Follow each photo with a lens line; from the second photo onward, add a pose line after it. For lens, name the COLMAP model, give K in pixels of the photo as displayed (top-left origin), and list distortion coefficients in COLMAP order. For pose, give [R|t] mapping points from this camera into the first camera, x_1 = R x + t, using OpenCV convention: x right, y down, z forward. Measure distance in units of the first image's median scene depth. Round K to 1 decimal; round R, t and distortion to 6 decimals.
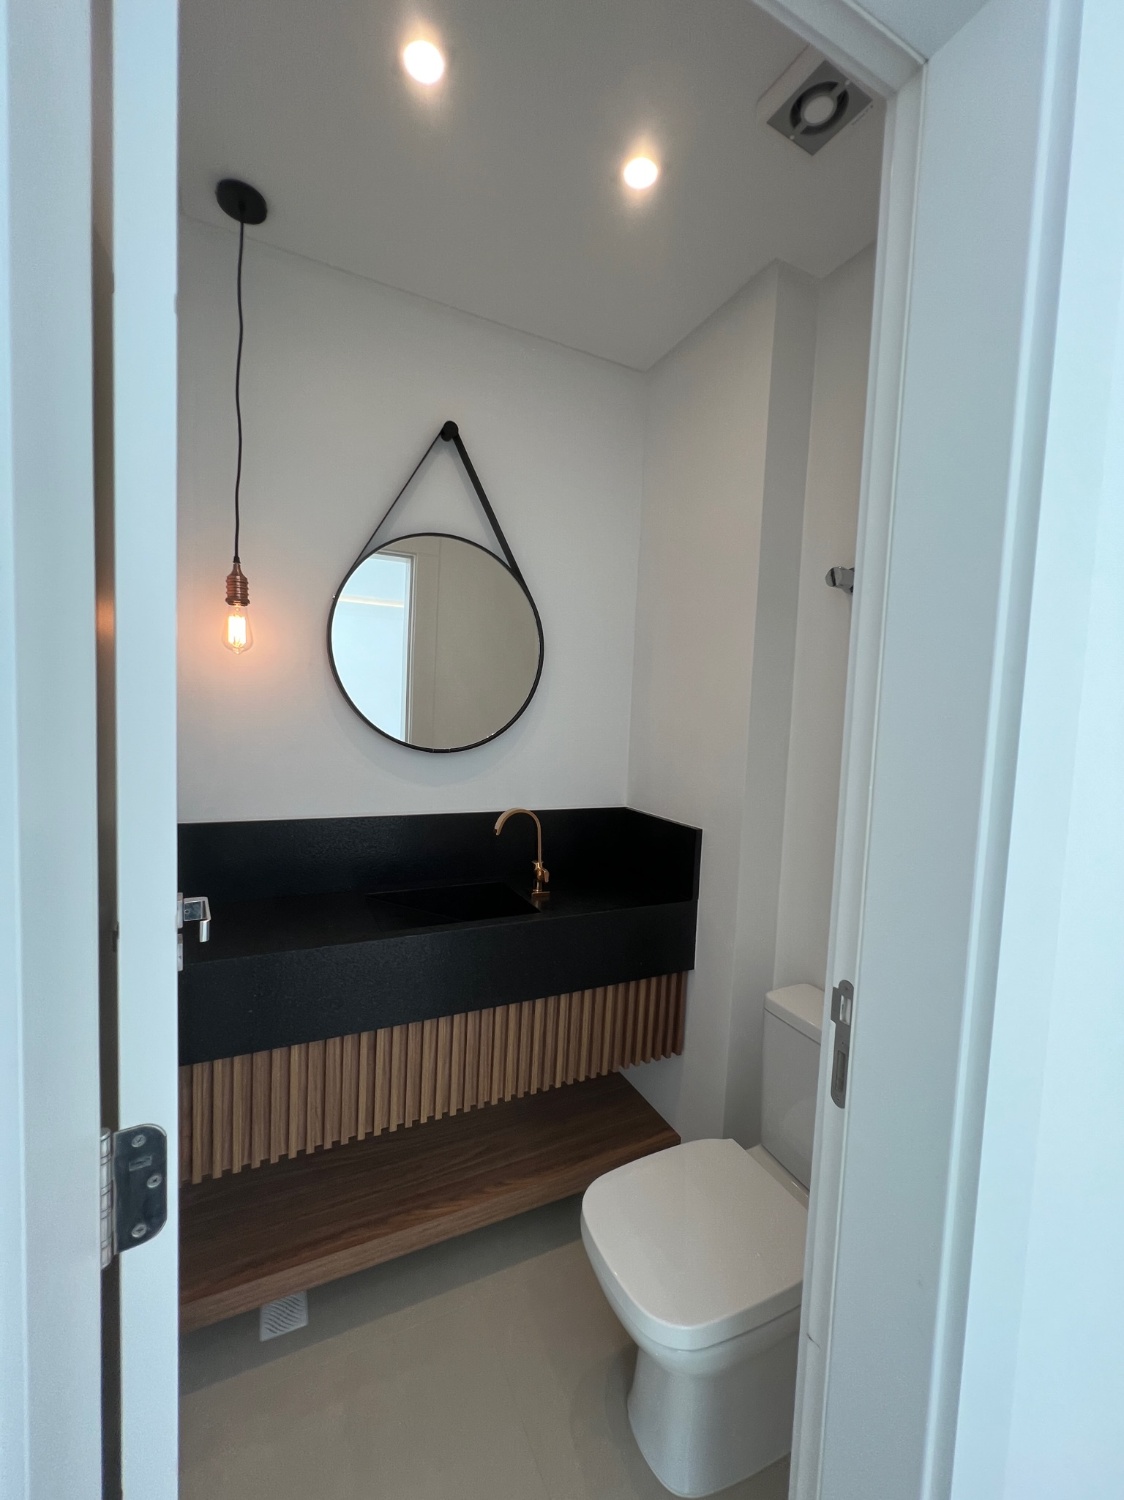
lens RADIAL K [[600.8, 0, 562.0], [0, 600.8, 750.0], [0, 0, 1]] dist [-0.000789, 0.000234]
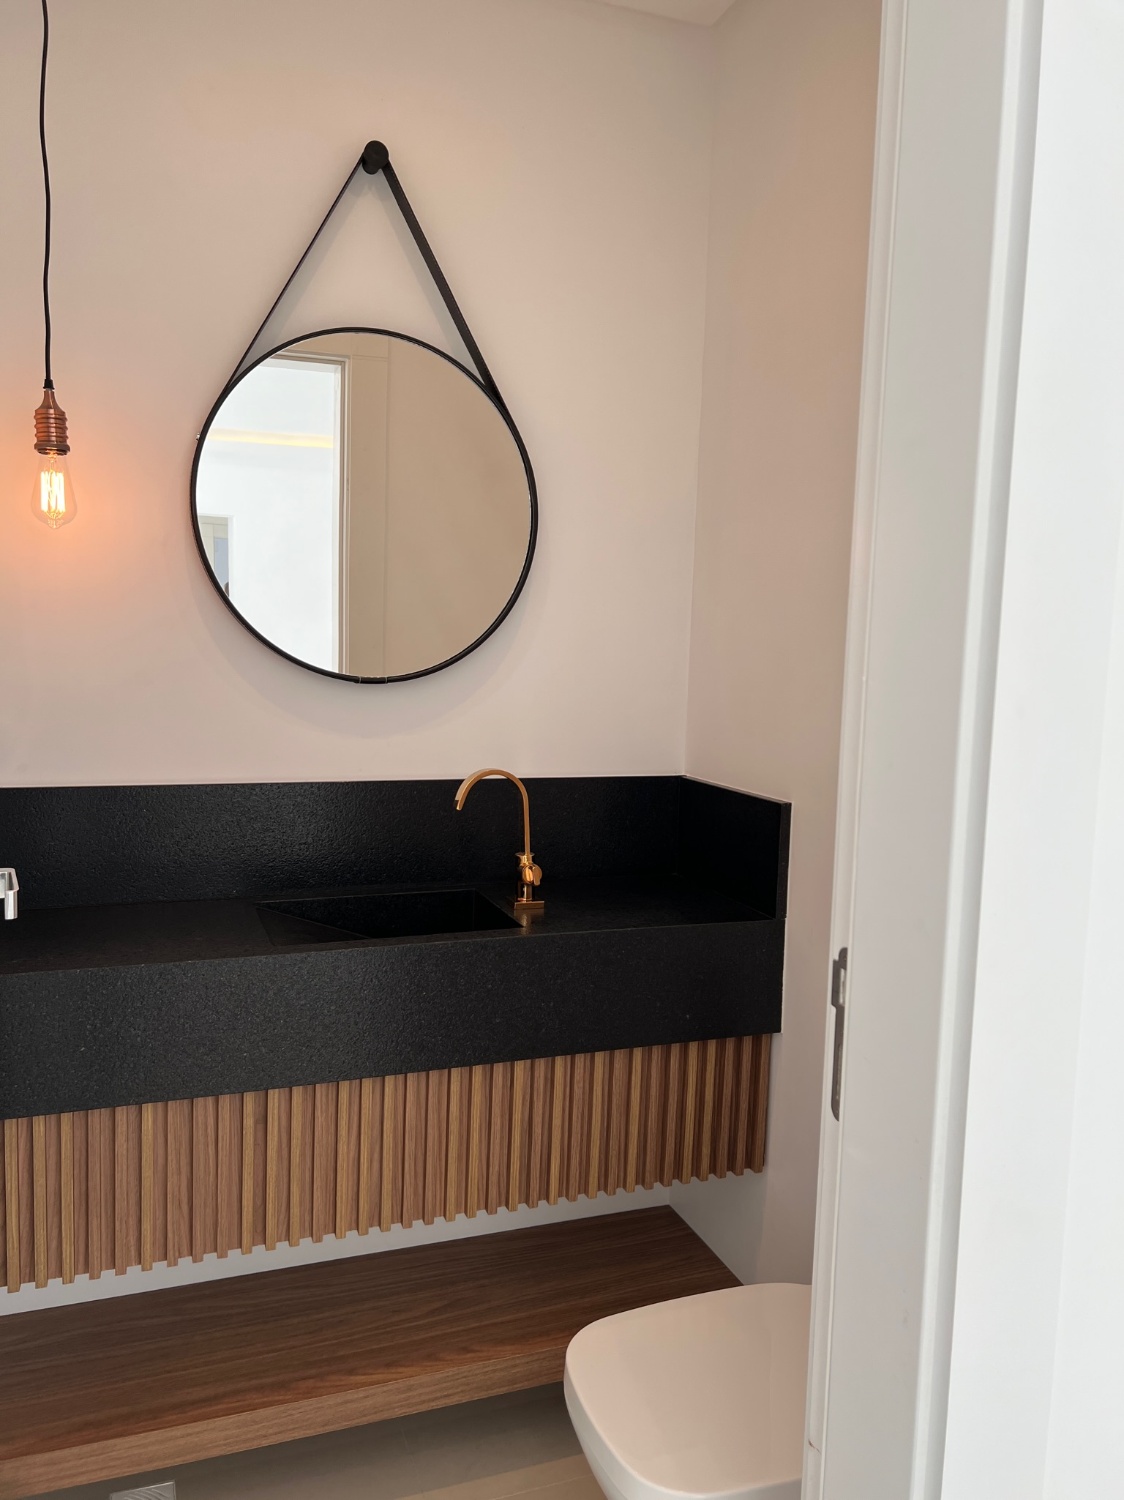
lens RADIAL K [[1147.1, 0, 562.0], [0, 1147.1, 750.0], [0, 0, 1]] dist [0.078077, -0.099881]
pose [[0.996230, -0.004255, -0.086650, 0.117906], [0.007259, 0.999382, 0.034380, 0.041032], [0.086450, -0.034880, 0.995645, -0.217431]]
